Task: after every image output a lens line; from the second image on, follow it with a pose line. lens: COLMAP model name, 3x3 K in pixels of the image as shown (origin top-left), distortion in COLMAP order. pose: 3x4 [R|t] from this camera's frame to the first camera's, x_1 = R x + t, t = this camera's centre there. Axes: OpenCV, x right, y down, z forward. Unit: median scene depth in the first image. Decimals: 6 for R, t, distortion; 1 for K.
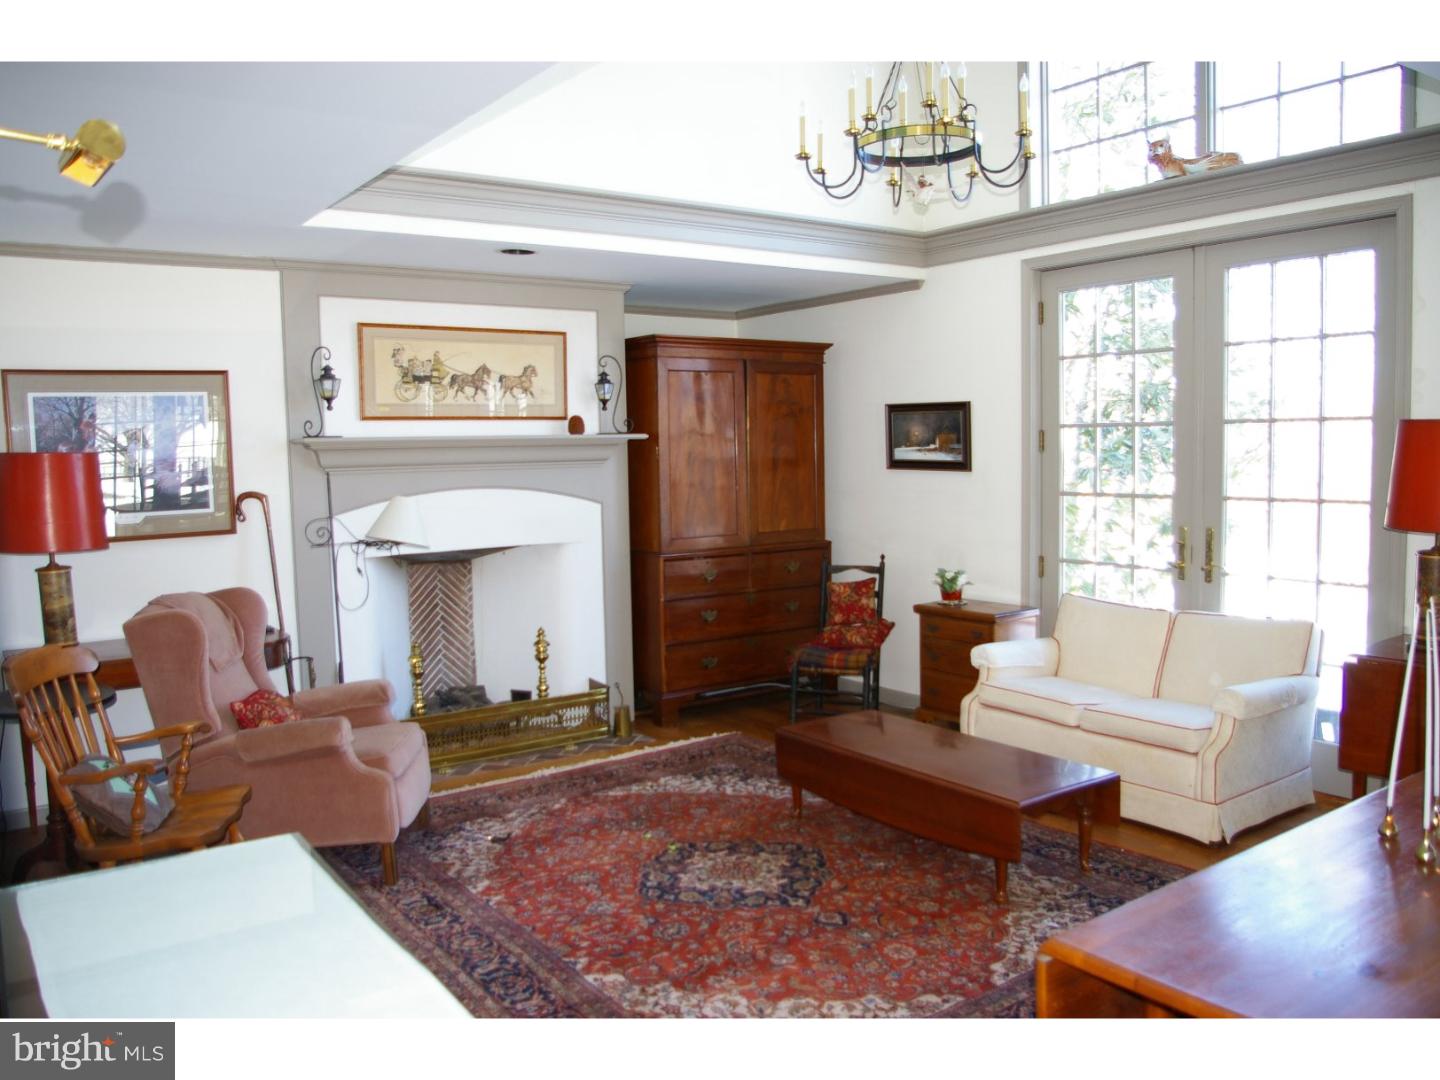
lens RADIAL K [[1142.1, 0, 720.0], [0, 1142.1, 540.0], [0, 0, 1]] dist [-0.063947, -0.000502]
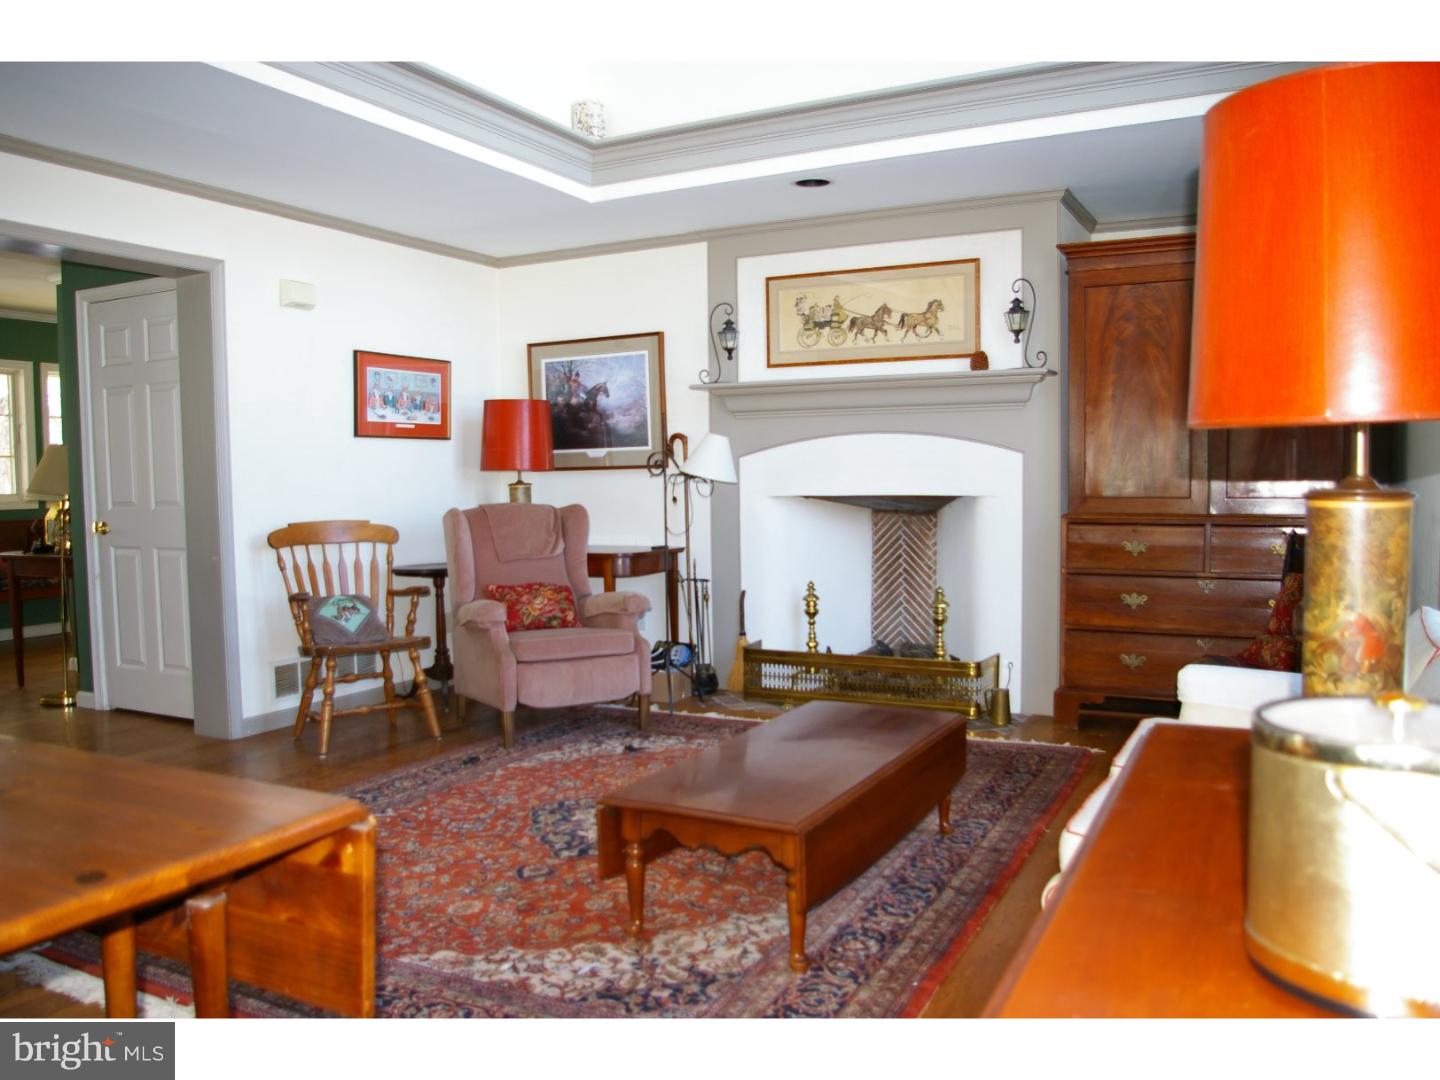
lens RADIAL K [[1130.4, 0, 720.0], [0, 1130.4, 540.0], [0, 0, 1]] dist [-0.088234, 0.002056]
pose [[0.451658, 0.066249, -0.889728, 0.593653], [-0.069950, 0.996799, 0.038713, 0.017895], [0.889445, 0.044752, 0.454847, 0.454704]]
